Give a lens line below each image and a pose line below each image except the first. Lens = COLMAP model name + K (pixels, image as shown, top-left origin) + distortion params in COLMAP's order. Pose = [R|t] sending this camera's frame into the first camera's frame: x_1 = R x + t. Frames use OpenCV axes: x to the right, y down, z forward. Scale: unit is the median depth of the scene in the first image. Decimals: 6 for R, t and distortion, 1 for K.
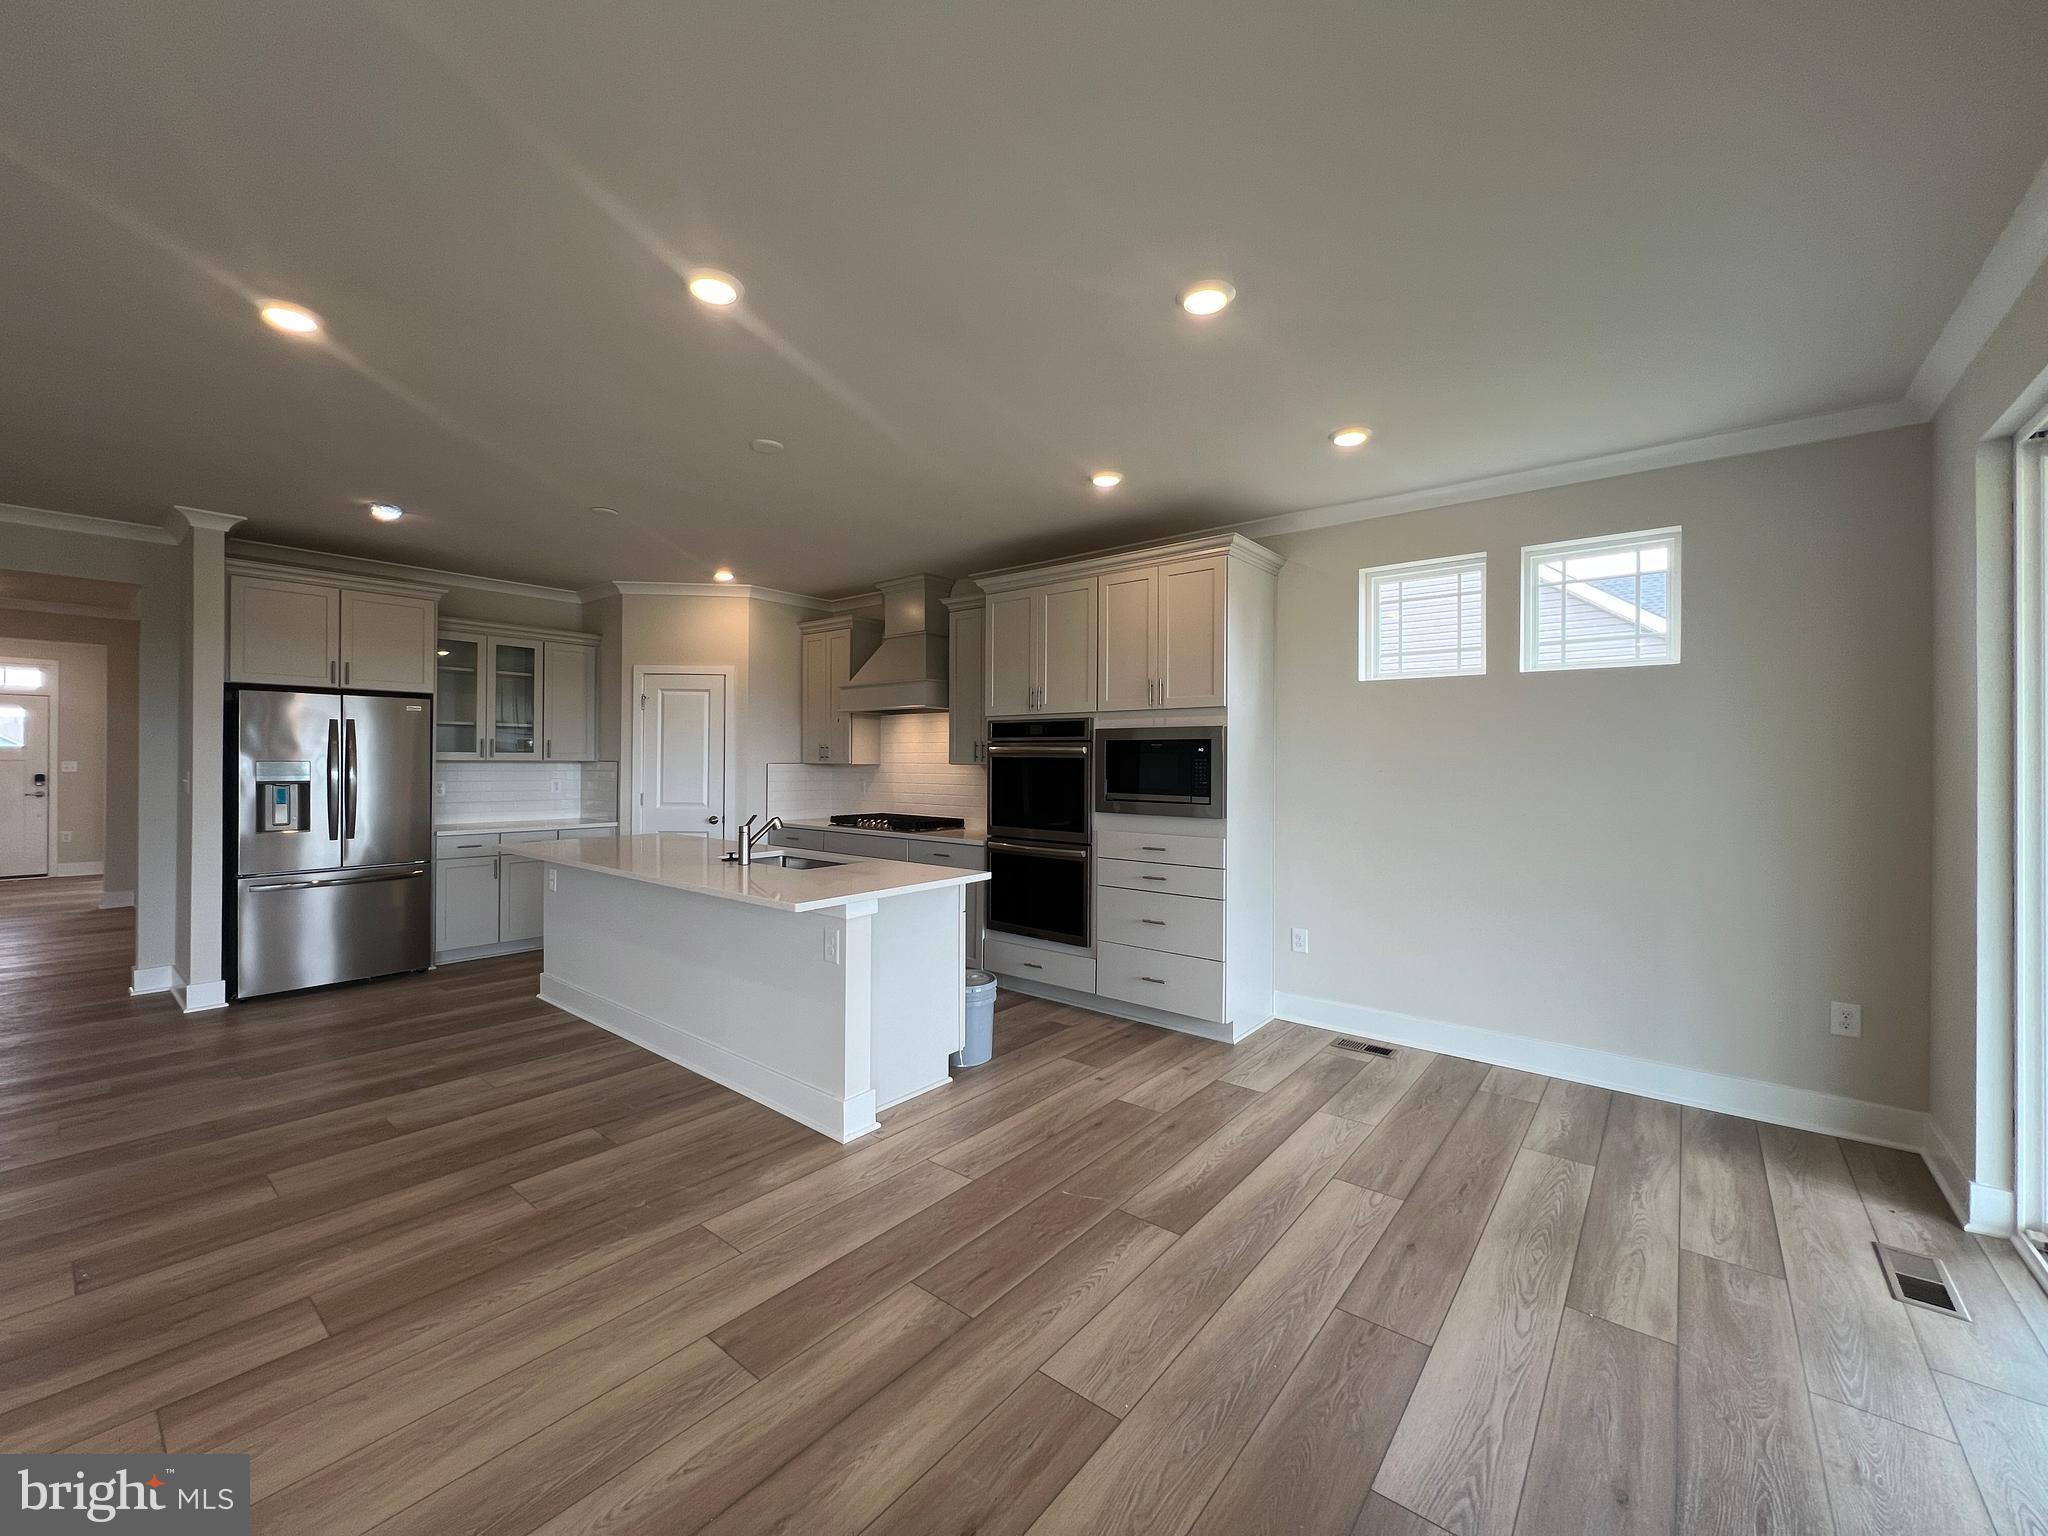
lens RADIAL K [[820.8, 0, 1019.7], [0, 820.8, 759.6], [0, 0, 1]] dist [-0.001386, 0.000505]
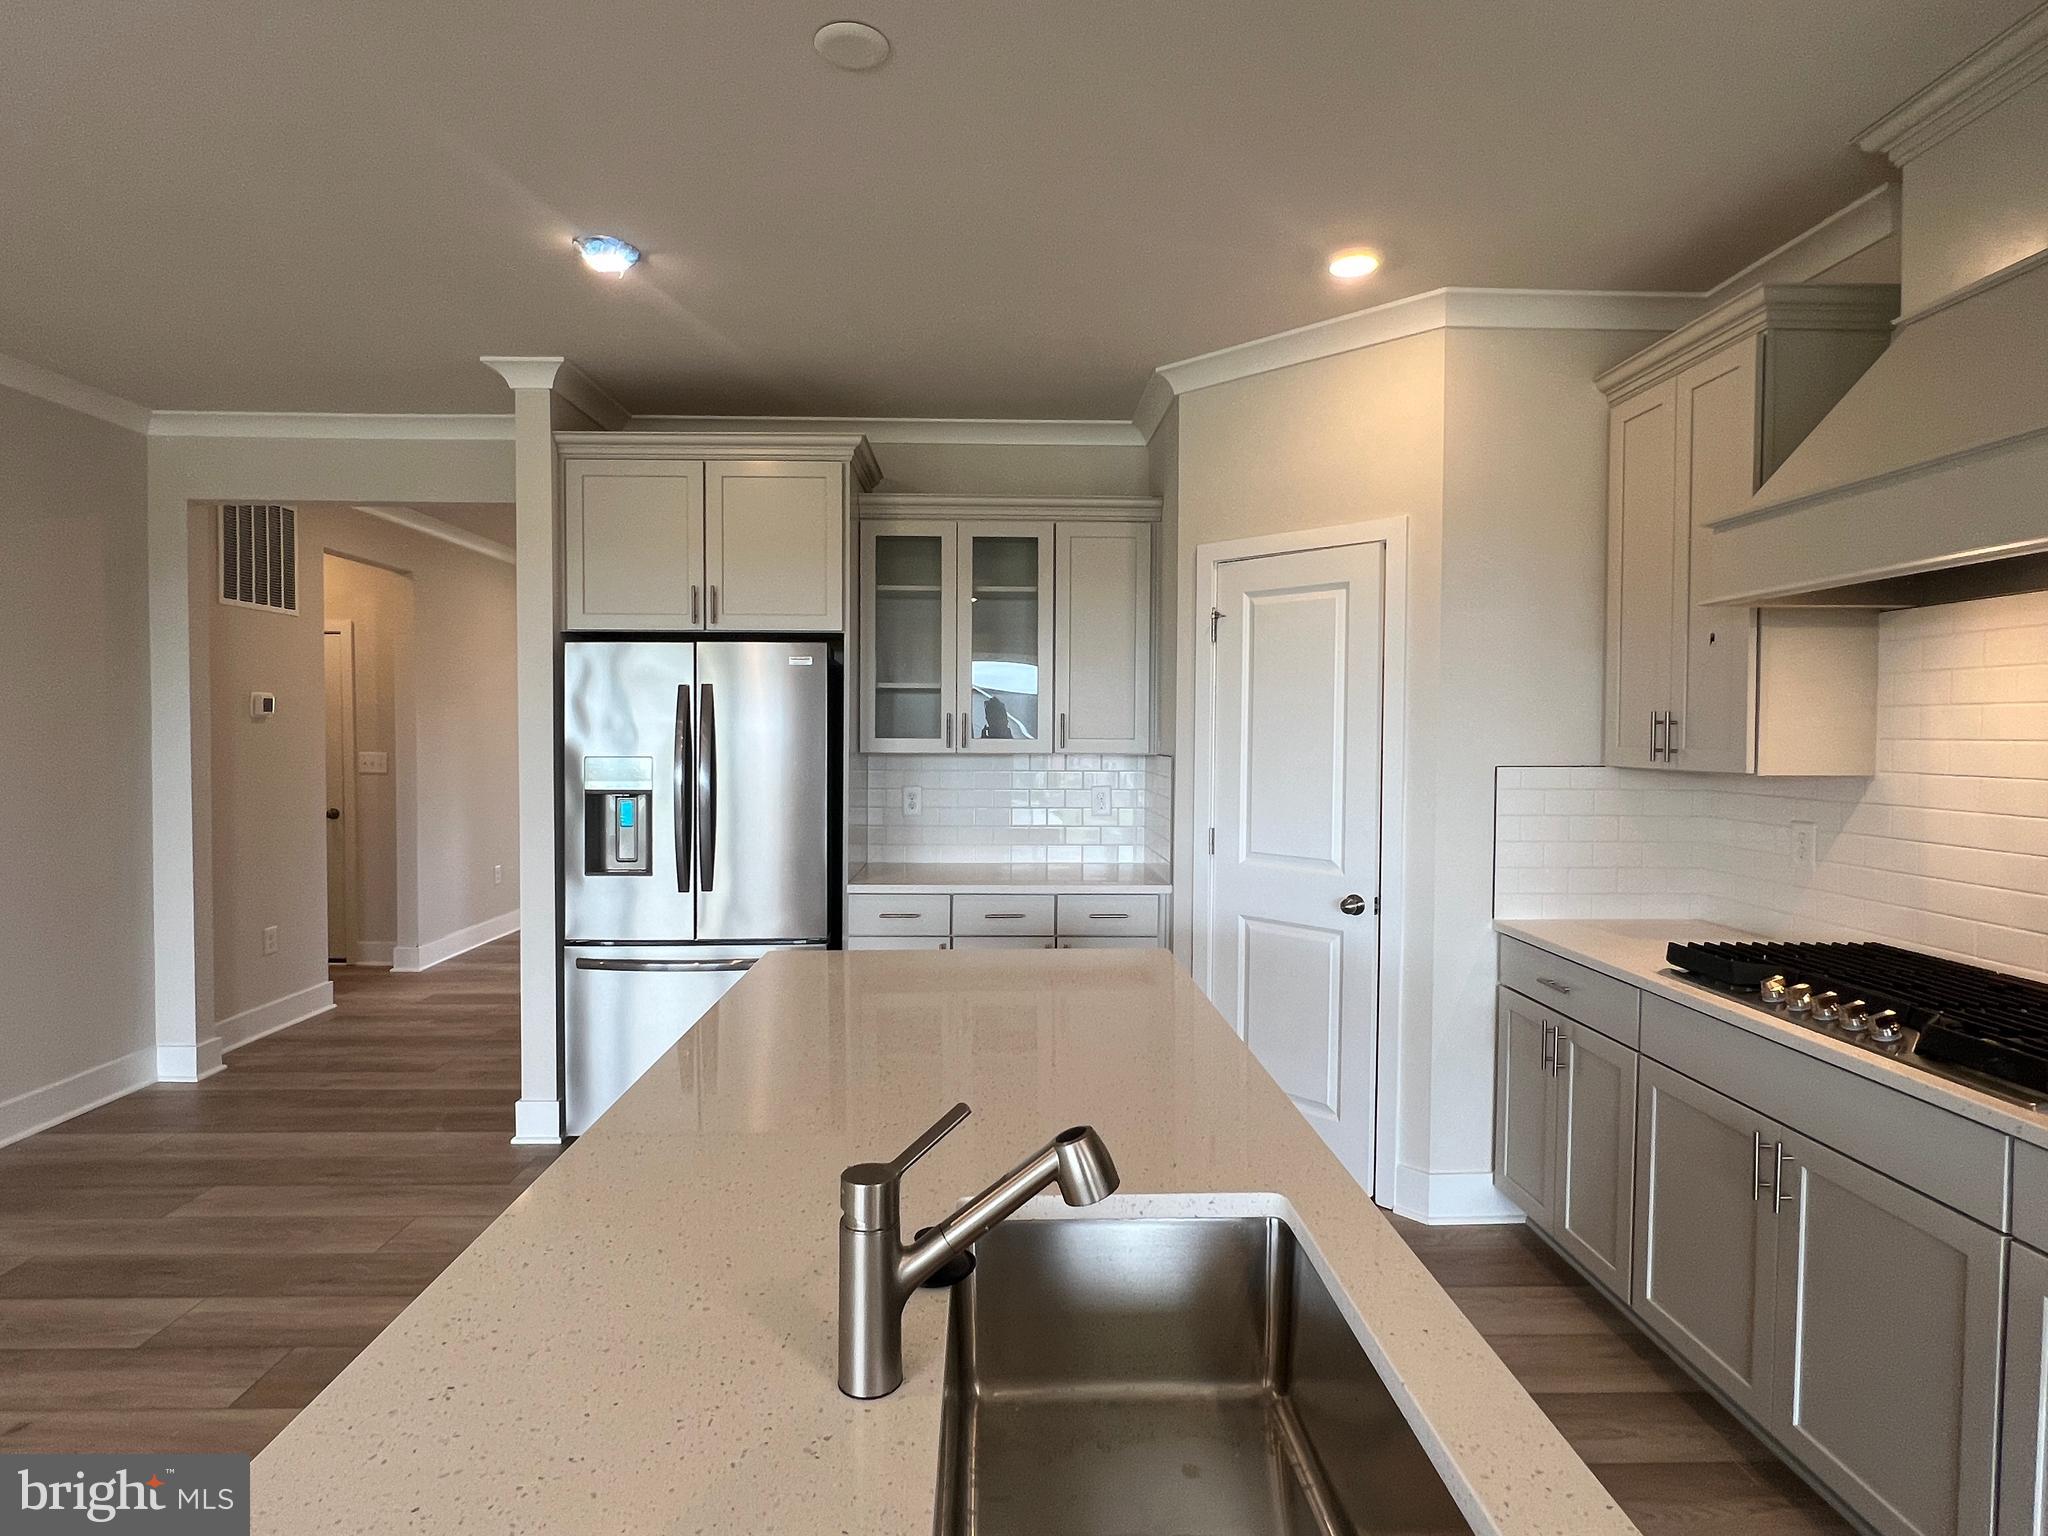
lens RADIAL K [[1071.5, 0, 1024.2], [0, 1071.5, 762.4], [0, 0, 1]] dist [0.000443, -0.000015]
pose [[0.655993, 0.017032, -0.754575, -0.083948], [0.001721, 0.999709, 0.024061, -0.009573], [0.754765, -0.017082, 0.655772, 0.541818]]
